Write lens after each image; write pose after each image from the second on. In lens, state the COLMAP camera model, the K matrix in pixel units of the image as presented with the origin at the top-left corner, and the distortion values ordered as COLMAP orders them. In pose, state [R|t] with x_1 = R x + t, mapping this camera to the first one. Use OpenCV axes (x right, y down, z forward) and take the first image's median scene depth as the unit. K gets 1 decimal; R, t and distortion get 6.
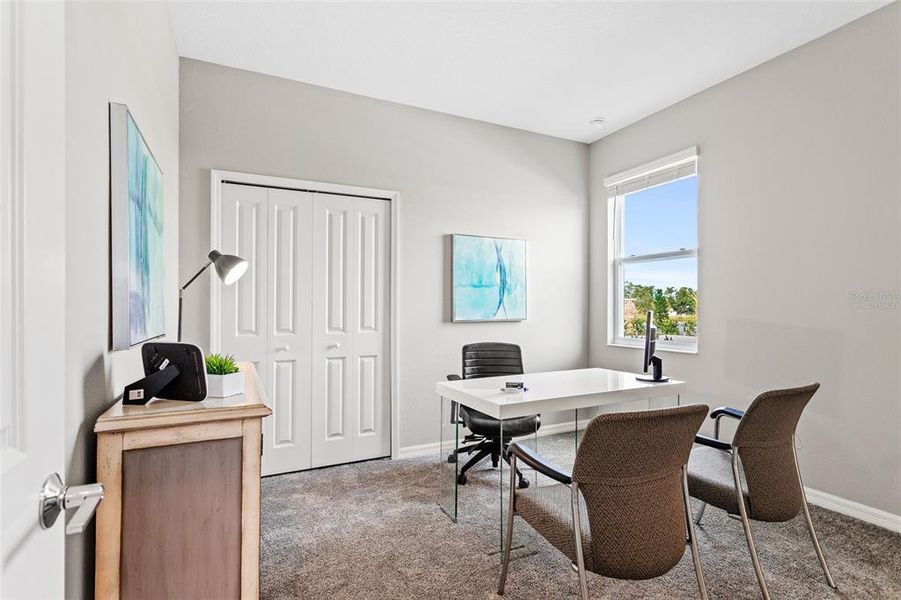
lens RADIAL K [[430.8, 0, 449.1], [0, 430.8, 303.4], [0, 0, 1]] dist [0.000044, -0.000228]
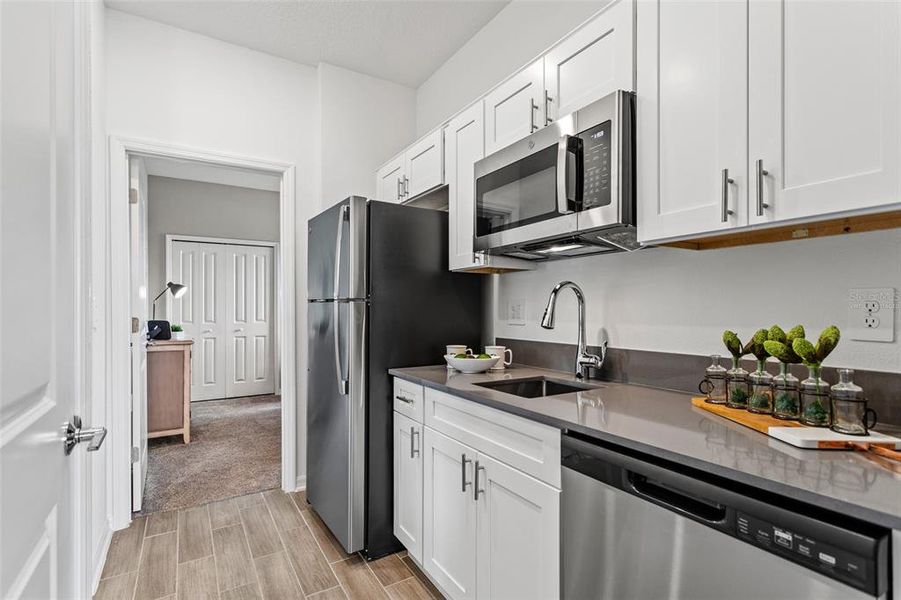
lens RADIAL K [[430.8, 0, 451.5], [0, 430.8, 303.4], [0, 0, 1]] dist [0.000044, -0.000228]
pose [[0.994547, -0.006529, 0.104086, 0.472103], [0.006785, 0.999975, -0.002100, -0.002562], [-0.104069, 0.002794, 0.994566, -0.967483]]
